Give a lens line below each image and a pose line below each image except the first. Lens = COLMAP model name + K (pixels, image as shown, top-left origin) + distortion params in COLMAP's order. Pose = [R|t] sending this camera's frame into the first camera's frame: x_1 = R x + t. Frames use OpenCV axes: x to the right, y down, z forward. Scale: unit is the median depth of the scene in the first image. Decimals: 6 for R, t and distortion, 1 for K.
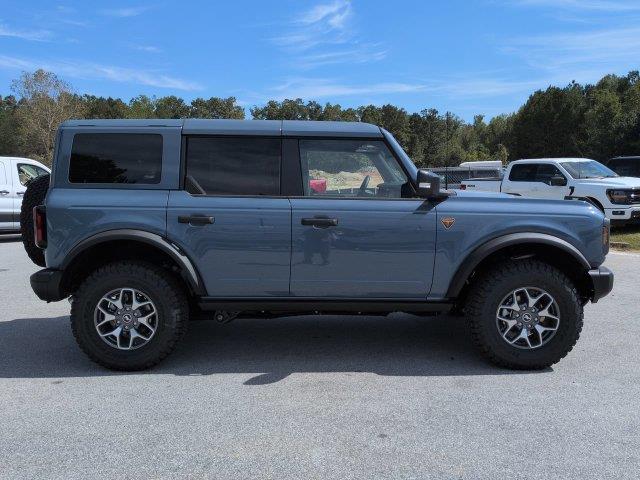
lens RADIAL K [[562.5, 0, 320.0], [0, 562.5, 240.0], [0, 0, 1]] dist [0.087072, -0.151490]
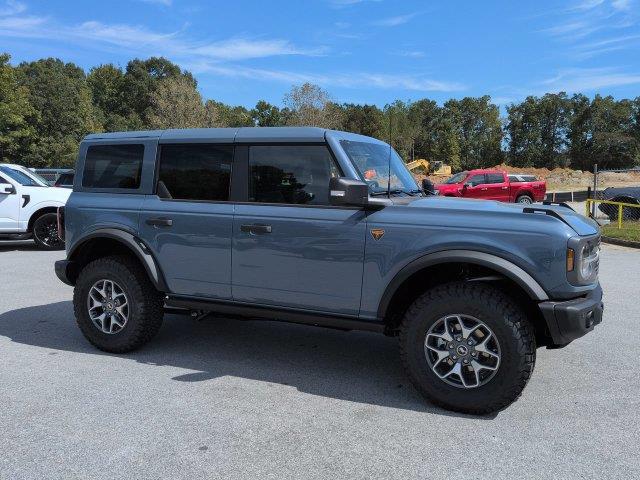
lens RADIAL K [[562.5, 0, 320.0], [0, 562.5, 240.0], [0, 0, 1]] dist [0.087072, -0.151490]
pose [[0.902412, 0.045985, -0.428414, 0.527908], [-0.046832, 0.998866, 0.008569, -0.025345], [0.428322, 0.012330, 0.903542, 0.144673]]
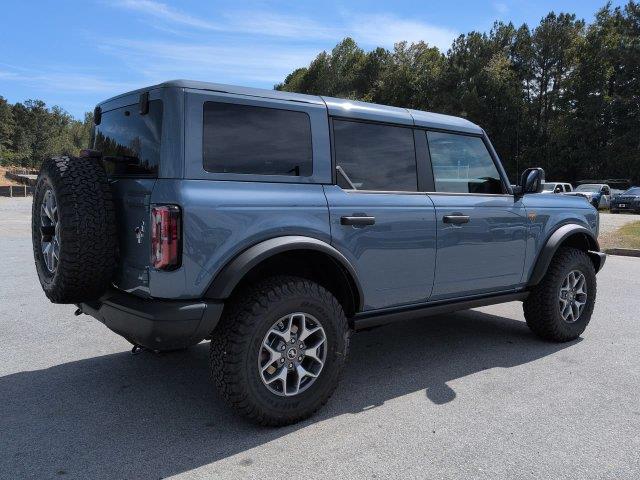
lens RADIAL K [[562.5, 0, 320.0], [0, 562.5, 240.0], [0, 0, 1]] dist [0.087072, -0.151490]
pose [[0.792270, -0.046637, 0.608385, -0.760563], [0.047256, 0.998770, 0.015024, -0.022079], [-0.608337, 0.016847, 0.793500, 0.379858]]
